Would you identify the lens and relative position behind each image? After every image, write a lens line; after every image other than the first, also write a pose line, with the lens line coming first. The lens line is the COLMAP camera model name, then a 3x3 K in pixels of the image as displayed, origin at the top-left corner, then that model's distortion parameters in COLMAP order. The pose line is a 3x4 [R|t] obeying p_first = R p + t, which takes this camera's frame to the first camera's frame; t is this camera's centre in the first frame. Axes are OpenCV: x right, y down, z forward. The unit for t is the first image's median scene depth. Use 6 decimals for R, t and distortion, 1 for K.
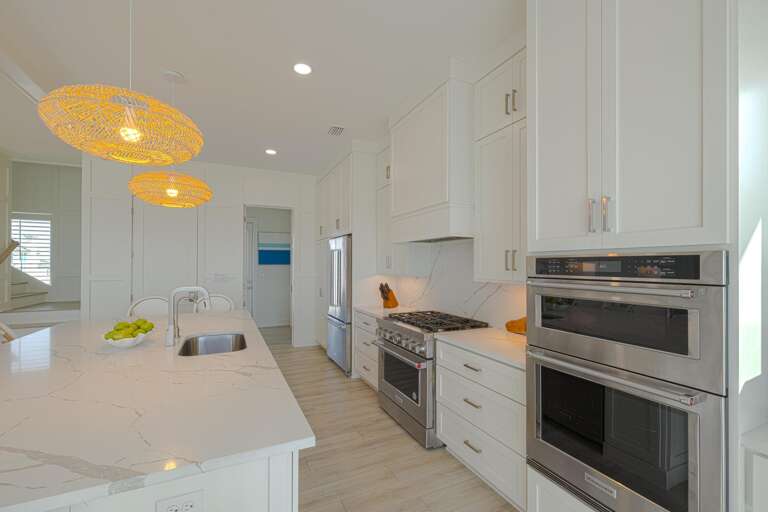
lens RADIAL K [[330.6, 0, 381.6], [0, 330.6, 262.3], [0, 0, 1]] dist [-0.001858, 0.017118]
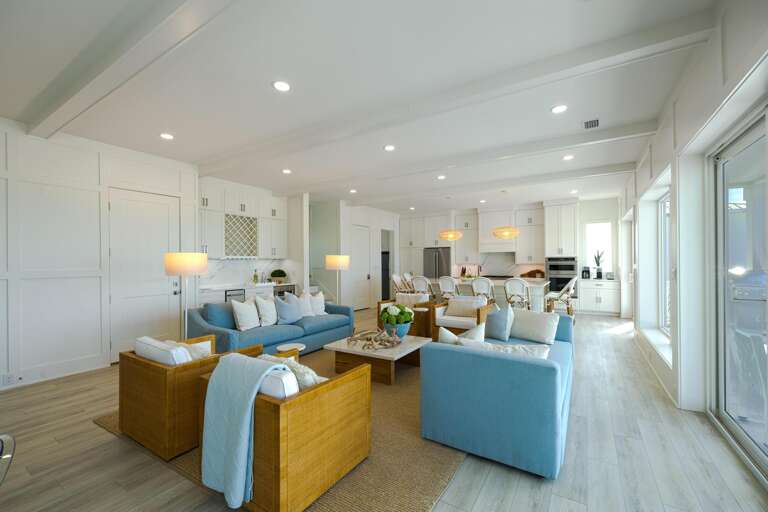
lens RADIAL K [[319.3, 0, 386.0], [0, 319.3, 261.3], [0, 0, 1]] dist [0.000978, 0.000217]
pose [[0.837248, -0.006019, 0.546791, -3.339515], [0.004217, 0.999981, 0.004549, 0.006361], [-0.546808, -0.001503, 0.837257, -1.384625]]
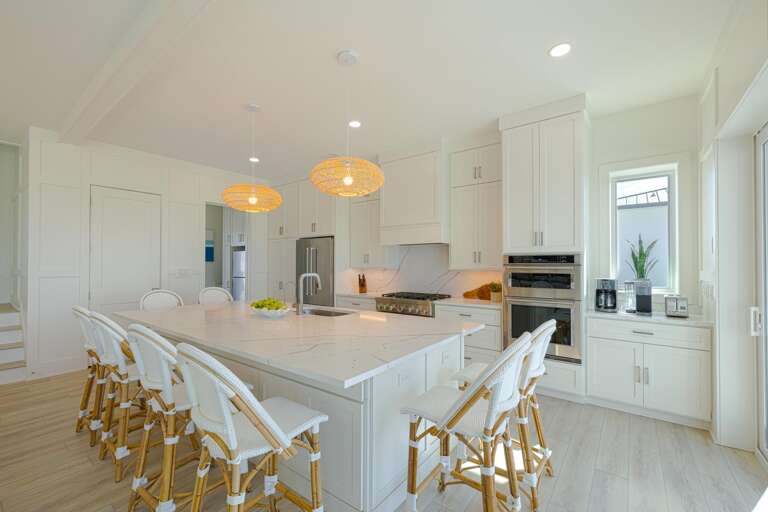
lens RADIAL K [[319.3, 0, 386.0], [0, 319.3, 261.3], [0, 0, 1]] dist [0.000978, 0.000217]
pose [[0.887212, 0.004228, 0.461343, -0.890309], [-0.003330, 0.999991, -0.002761, 0.023052], [-0.461350, 0.000913, 0.887218, -0.355051]]
